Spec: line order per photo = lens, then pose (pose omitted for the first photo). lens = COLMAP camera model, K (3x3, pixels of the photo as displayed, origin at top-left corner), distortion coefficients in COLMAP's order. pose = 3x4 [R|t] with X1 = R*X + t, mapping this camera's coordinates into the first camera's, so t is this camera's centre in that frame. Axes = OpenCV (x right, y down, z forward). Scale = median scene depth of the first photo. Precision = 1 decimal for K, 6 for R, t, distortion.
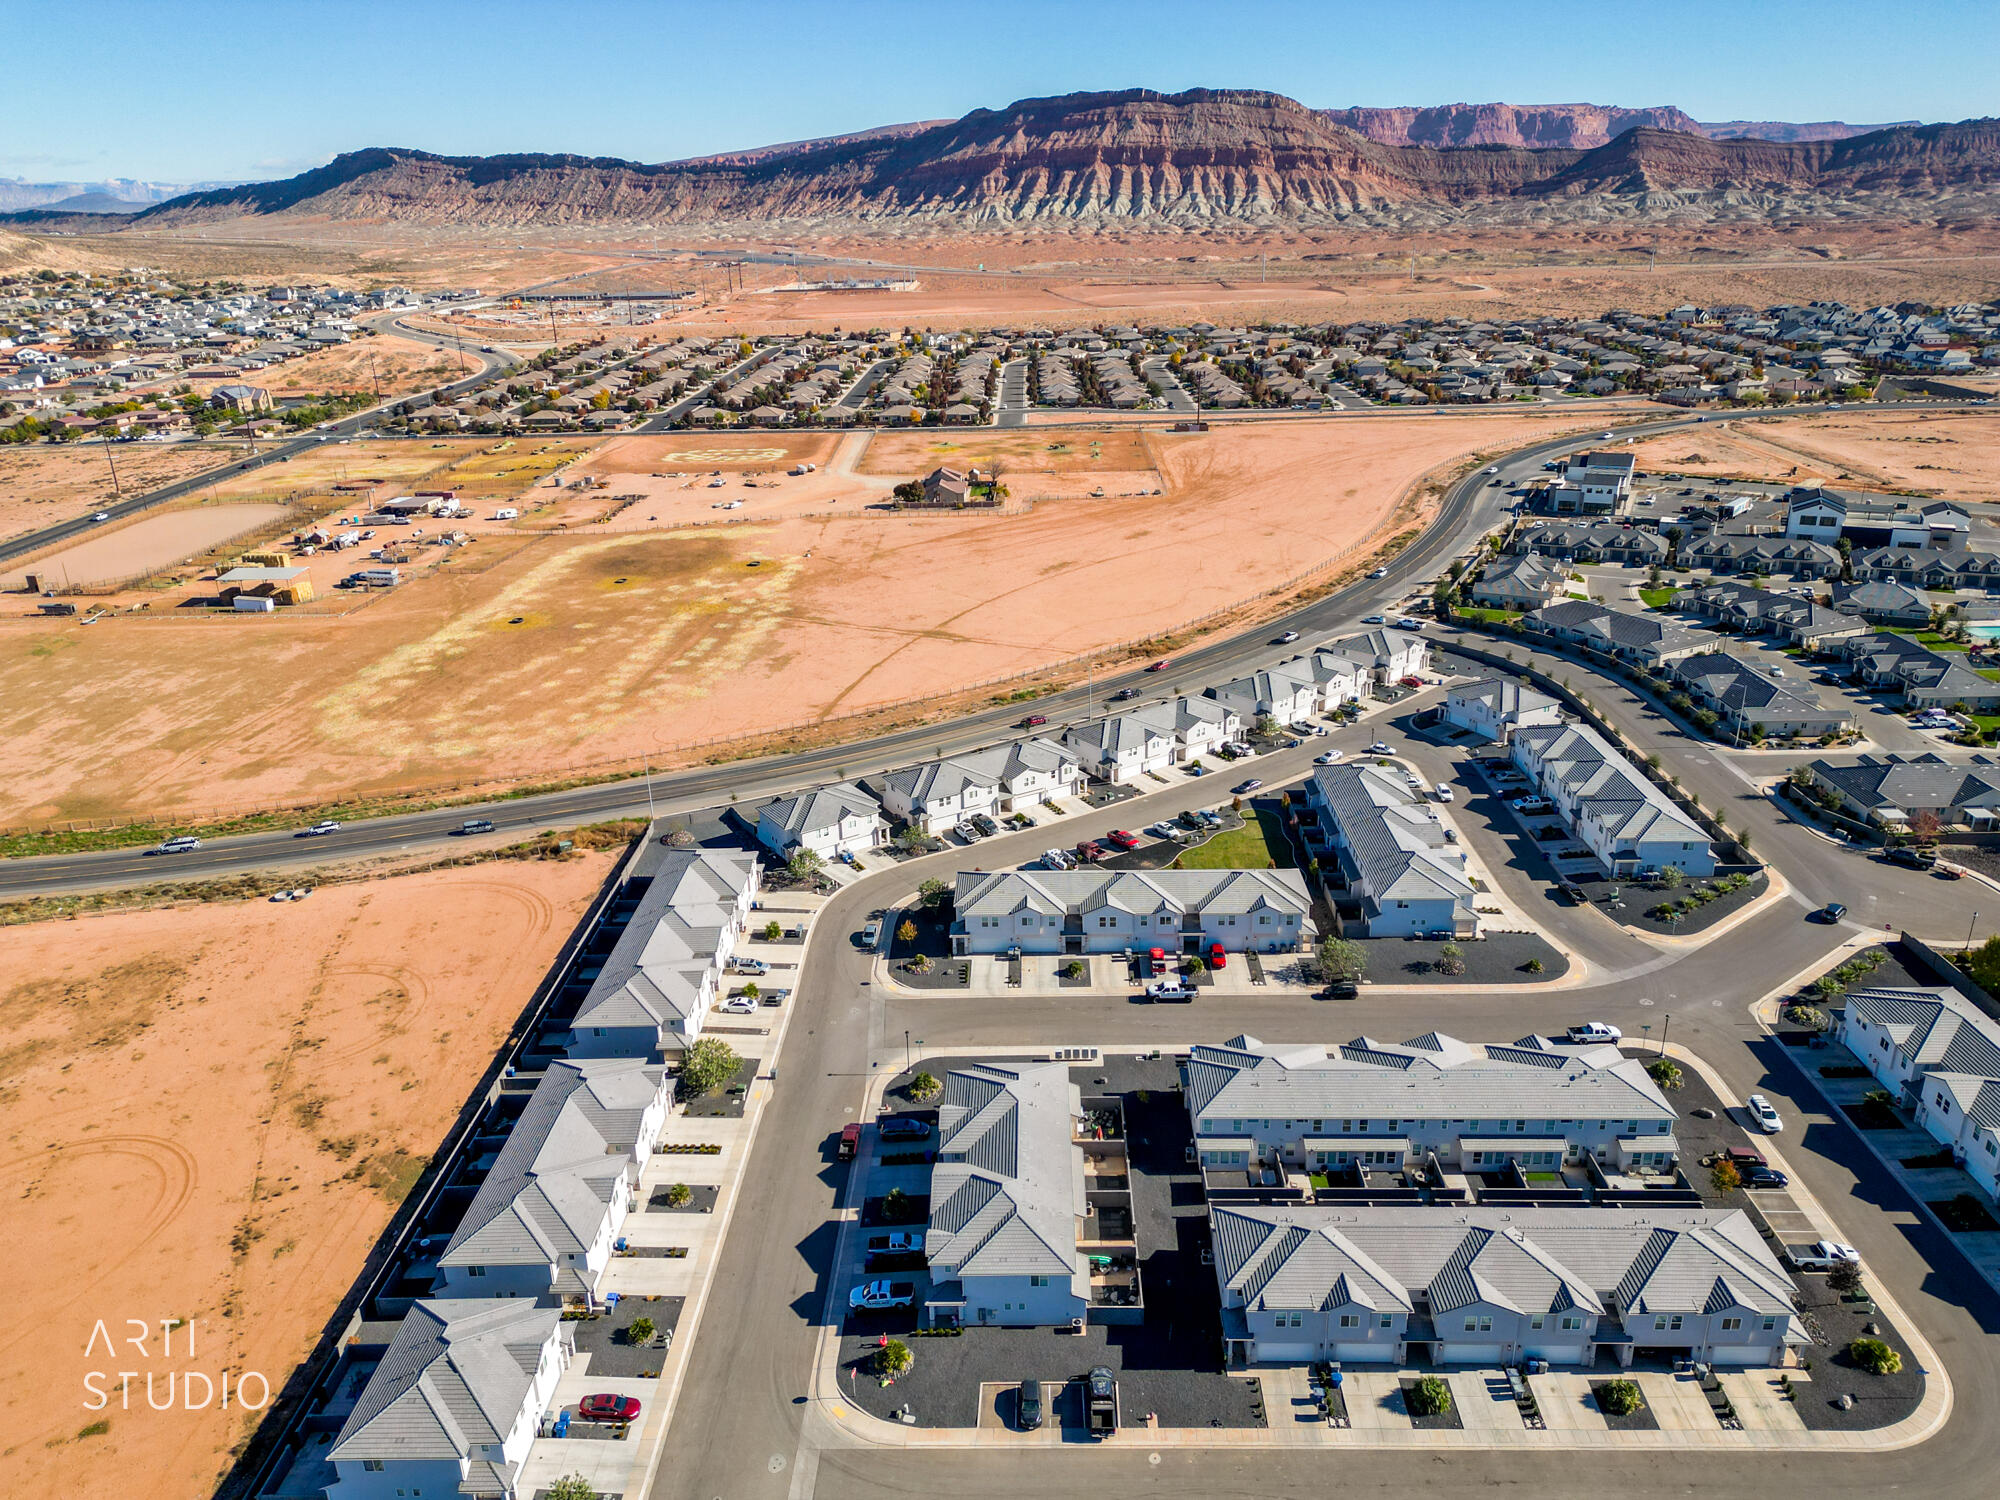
lens RADIAL K [[1389.1, 0, 1003.8], [0, 1389.1, 749.5], [0, 0, 1]] dist [0.095409, -0.093170]
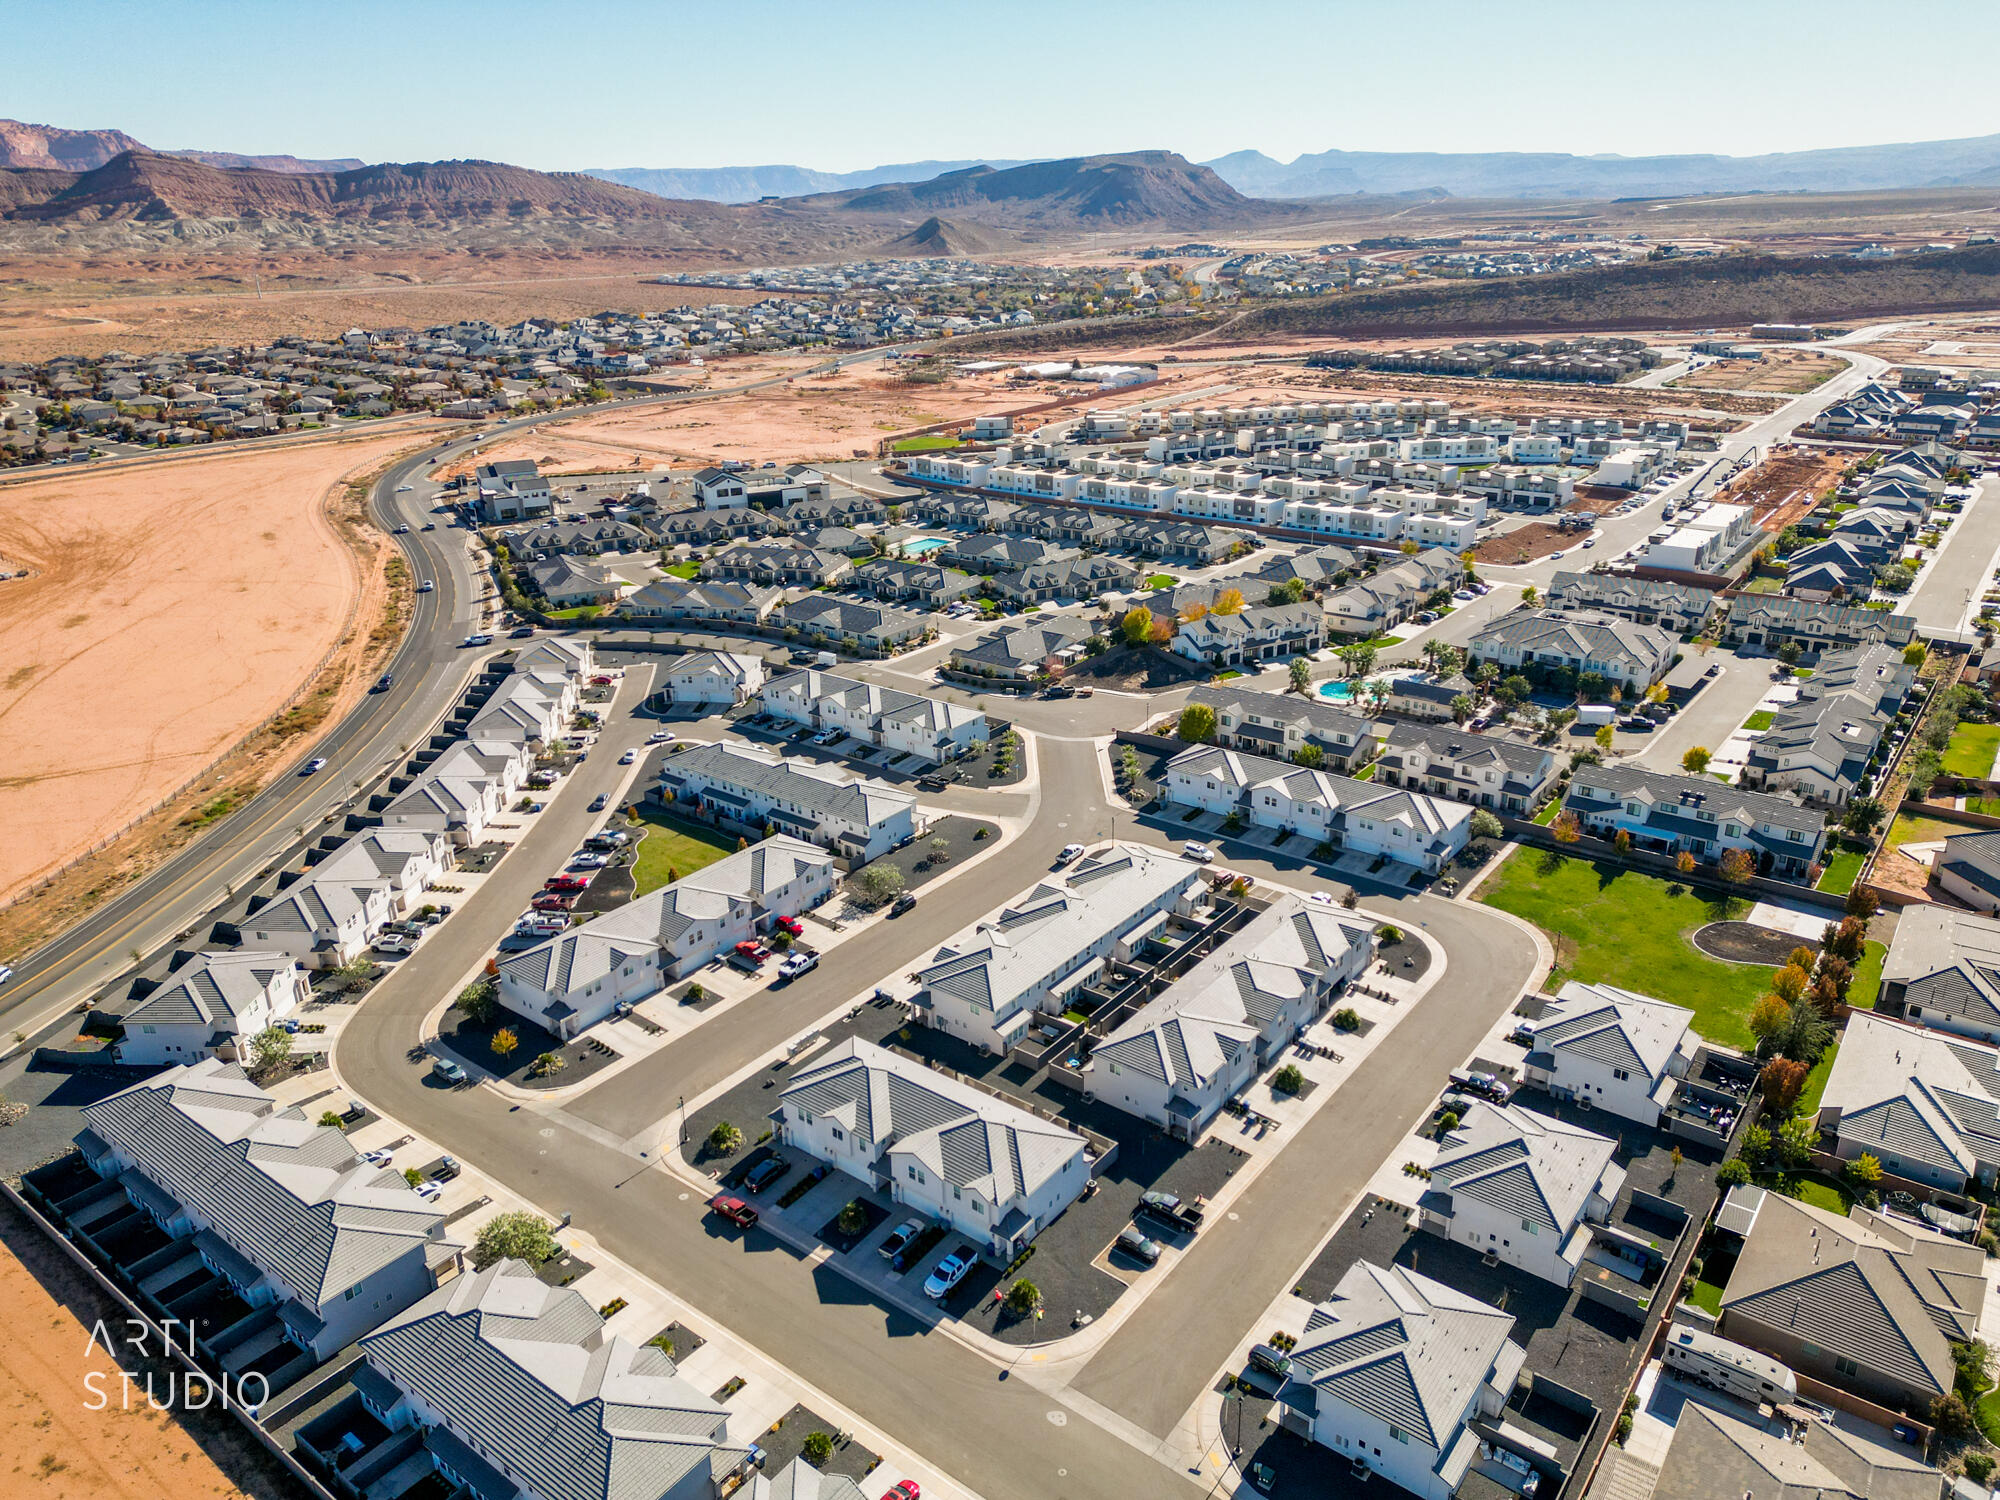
lens RADIAL K [[1389.1, 0, 1003.8], [0, 1389.1, 749.5], [0, 0, 1]] dist [0.095409, -0.093170]
pose [[0.595952, -0.279230, 0.752909, -0.425128], [0.293039, 0.948560, 0.119841, -0.047782], [-0.747643, 0.149212, 0.647121, 0.150241]]
